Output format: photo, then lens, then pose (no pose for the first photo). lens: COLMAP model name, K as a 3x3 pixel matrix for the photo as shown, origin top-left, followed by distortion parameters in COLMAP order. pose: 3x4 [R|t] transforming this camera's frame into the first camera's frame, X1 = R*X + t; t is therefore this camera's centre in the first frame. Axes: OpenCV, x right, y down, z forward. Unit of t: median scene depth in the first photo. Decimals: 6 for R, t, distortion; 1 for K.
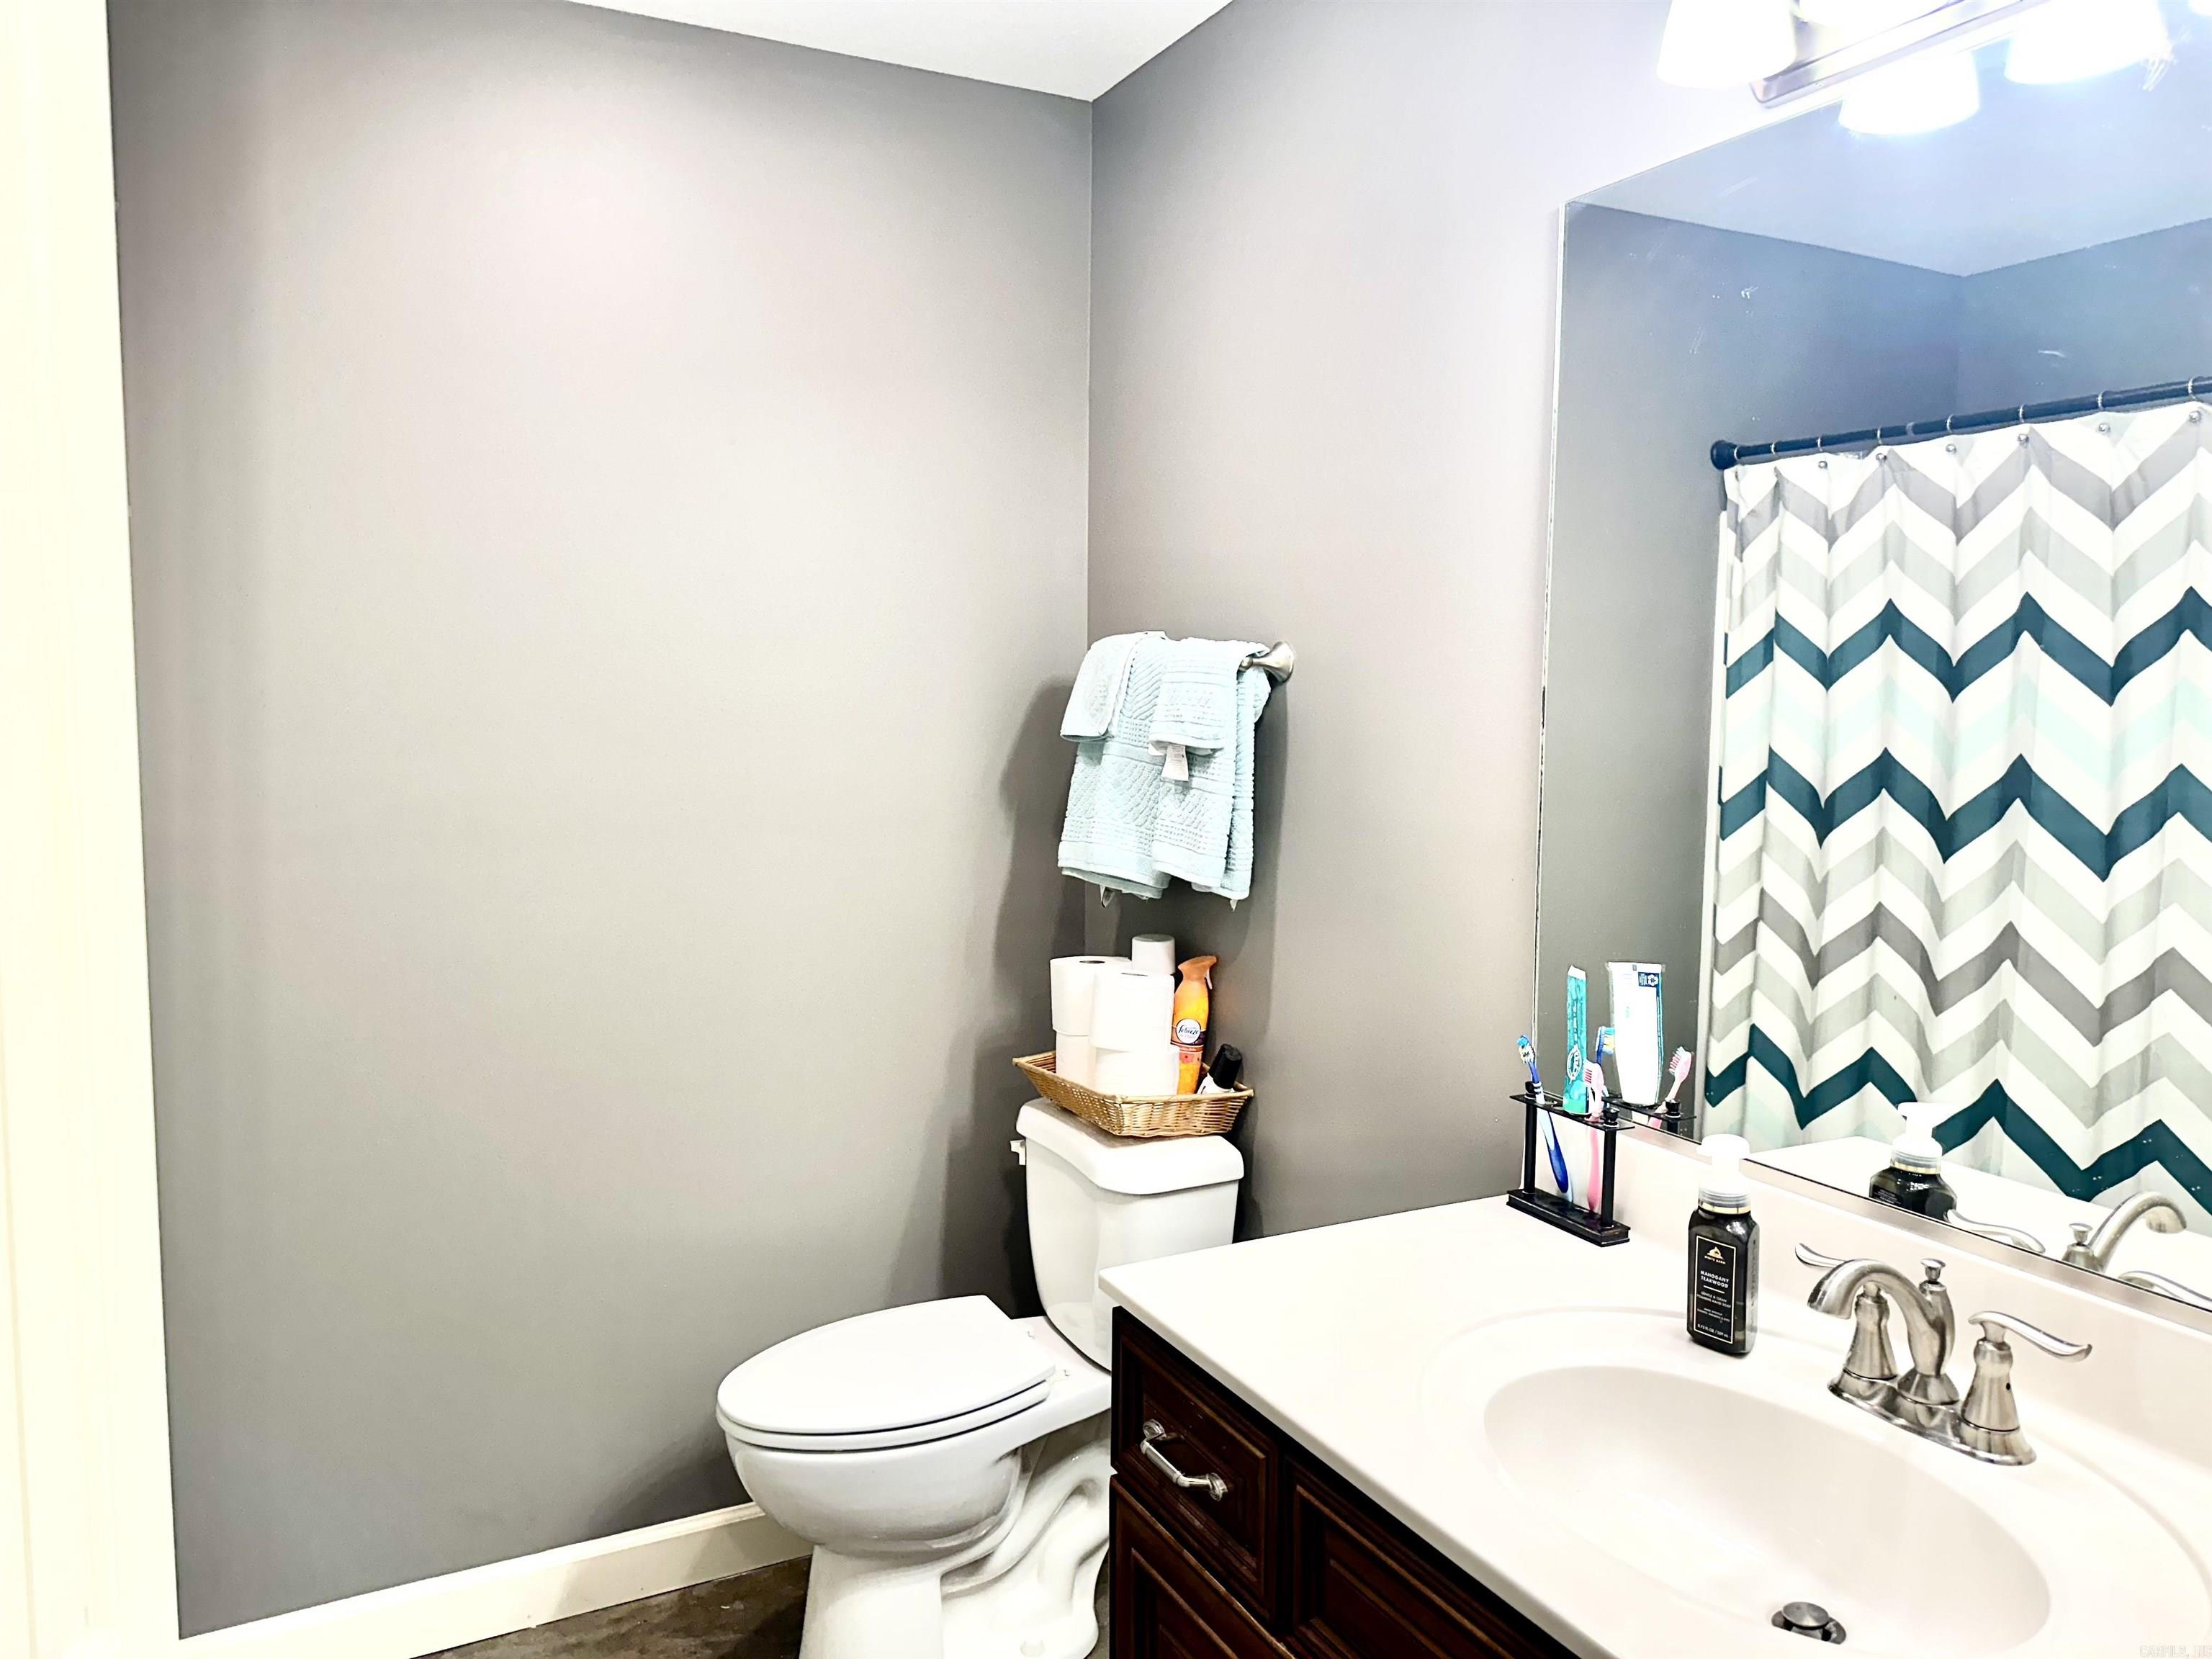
lens RADIAL K [[1533.5, 0, 1105.1], [0, 1533.5, 805.8], [0, 0, 1]] dist [0.083666, -0.074574]
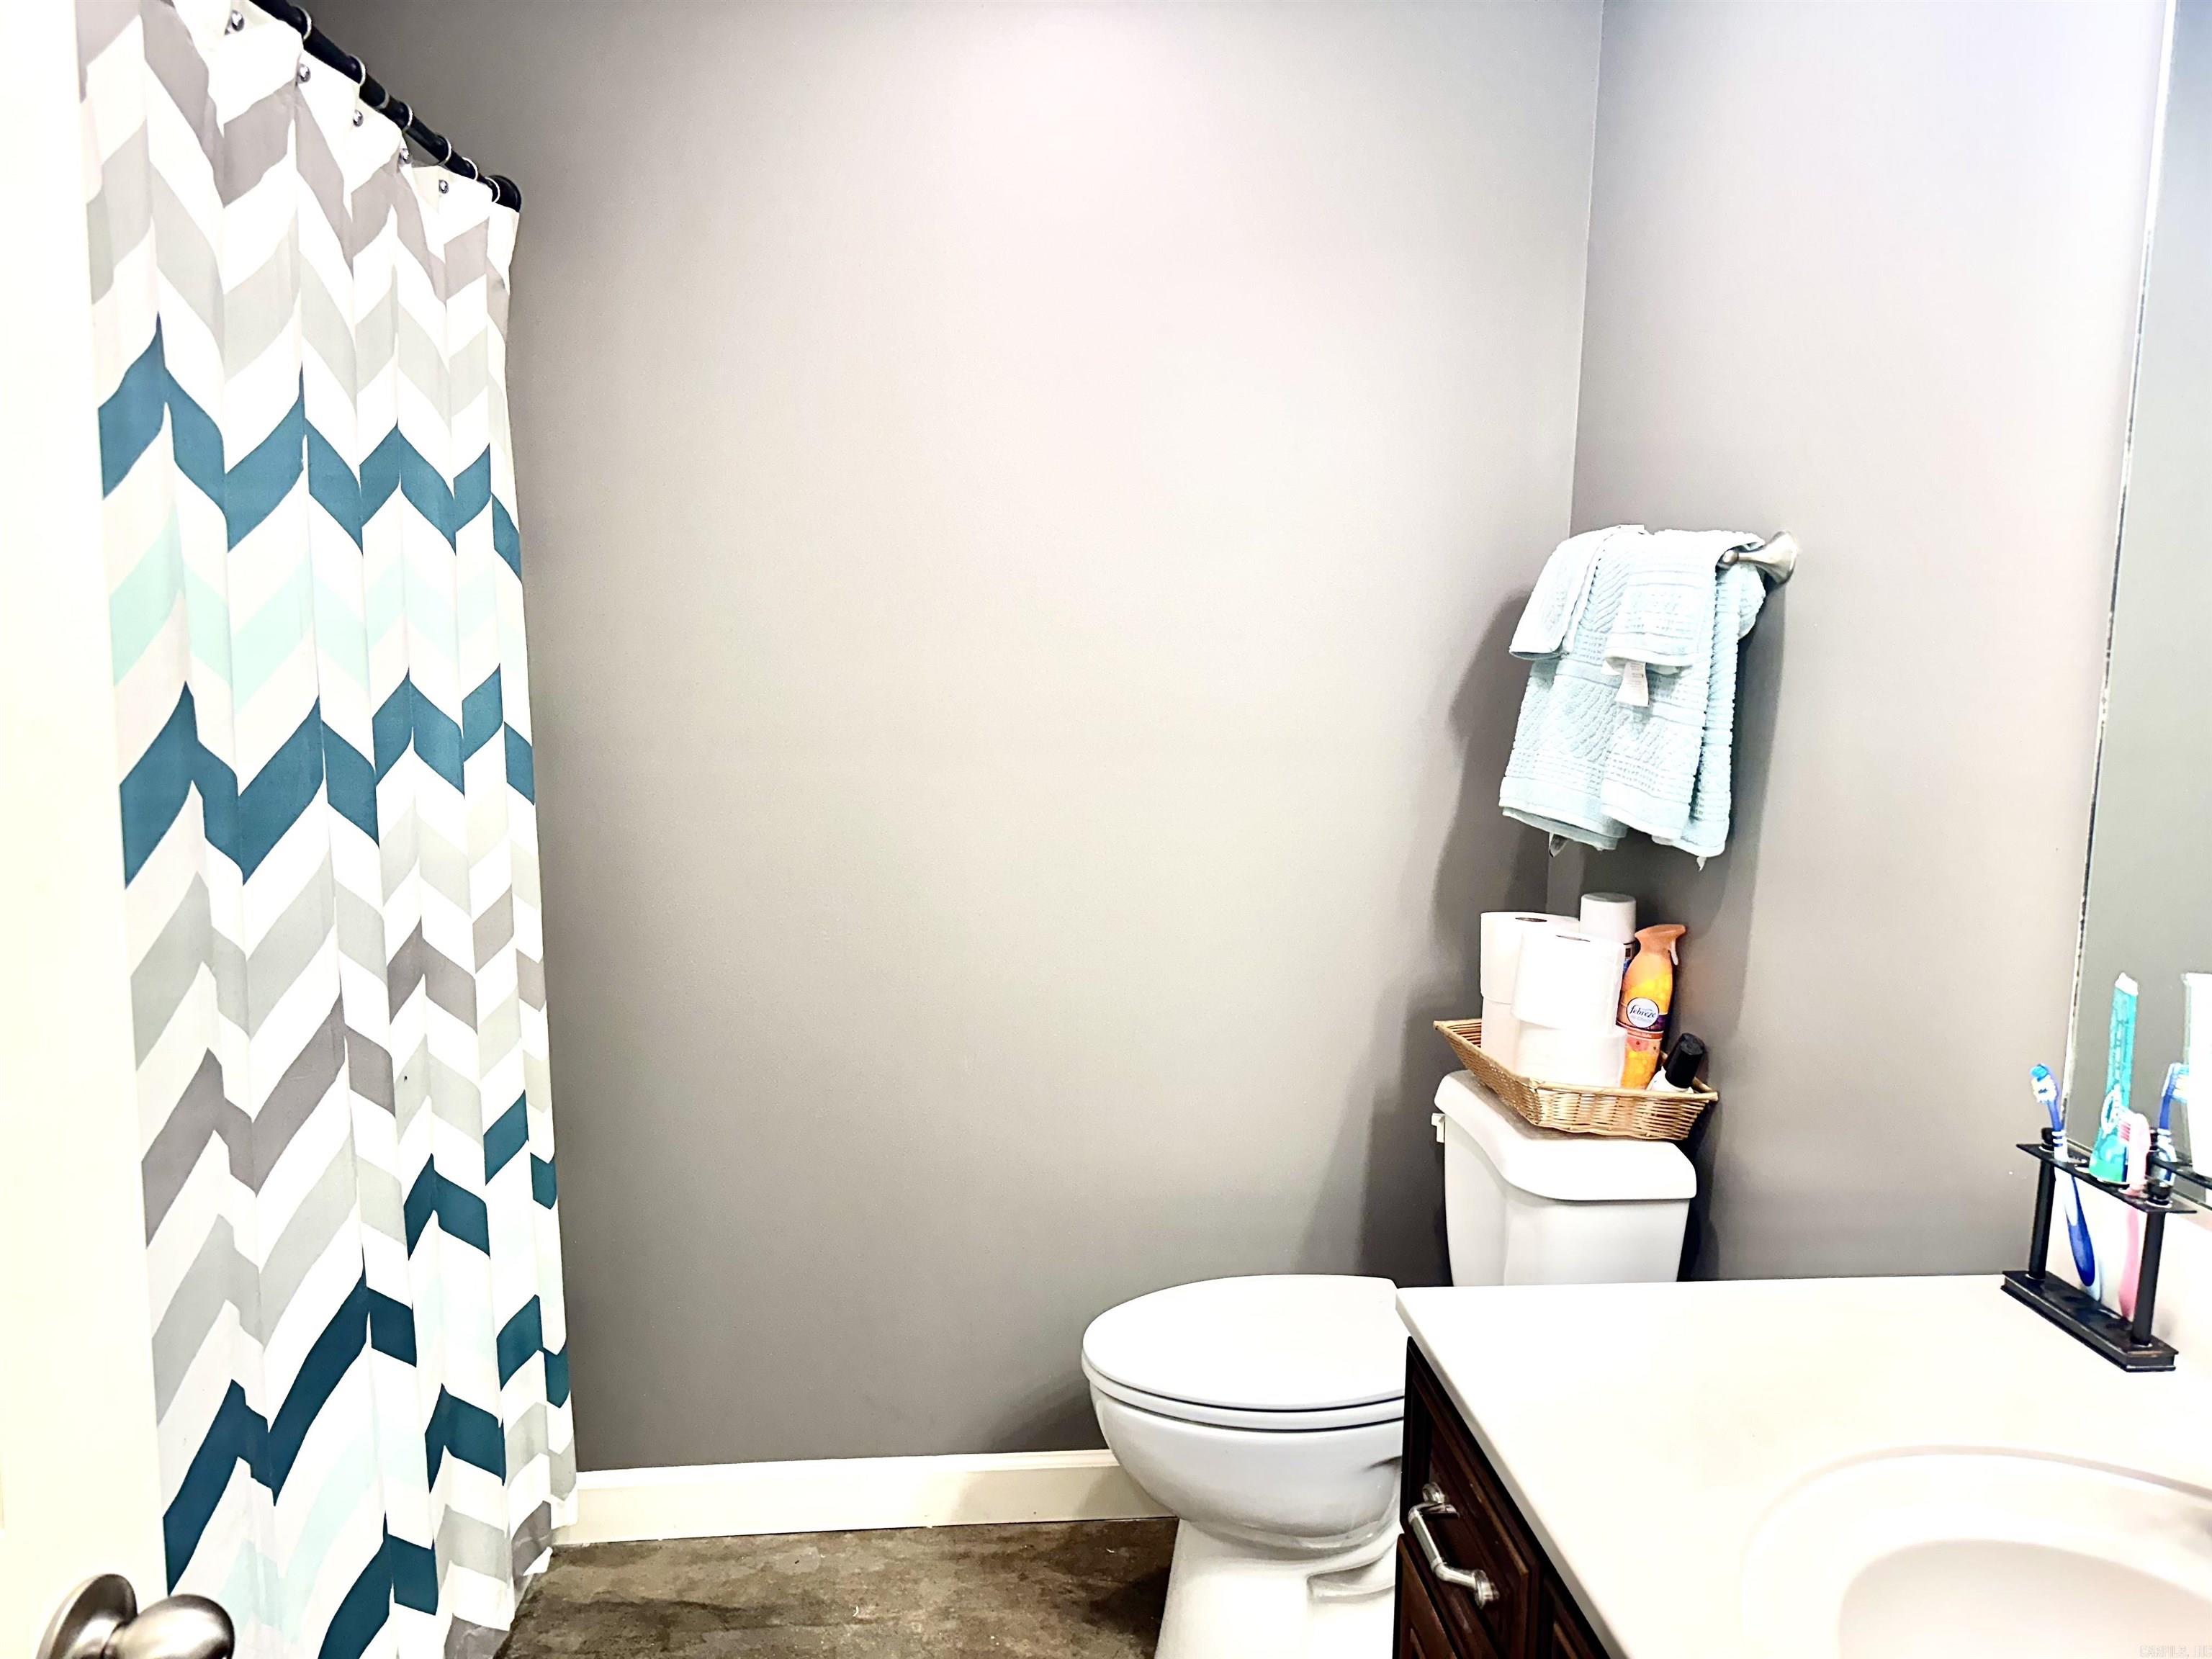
lens RADIAL K [[1573.7, 0, 1099.5], [0, 1573.7, 827.2], [0, 0, 1]] dist [0.074449, -0.082275]
pose [[0.931675, 0.058809, -0.358502, 0.086591], [-0.040187, 0.997438, 0.059182, 0.009047], [0.361064, -0.040731, 0.931651, 0.109293]]
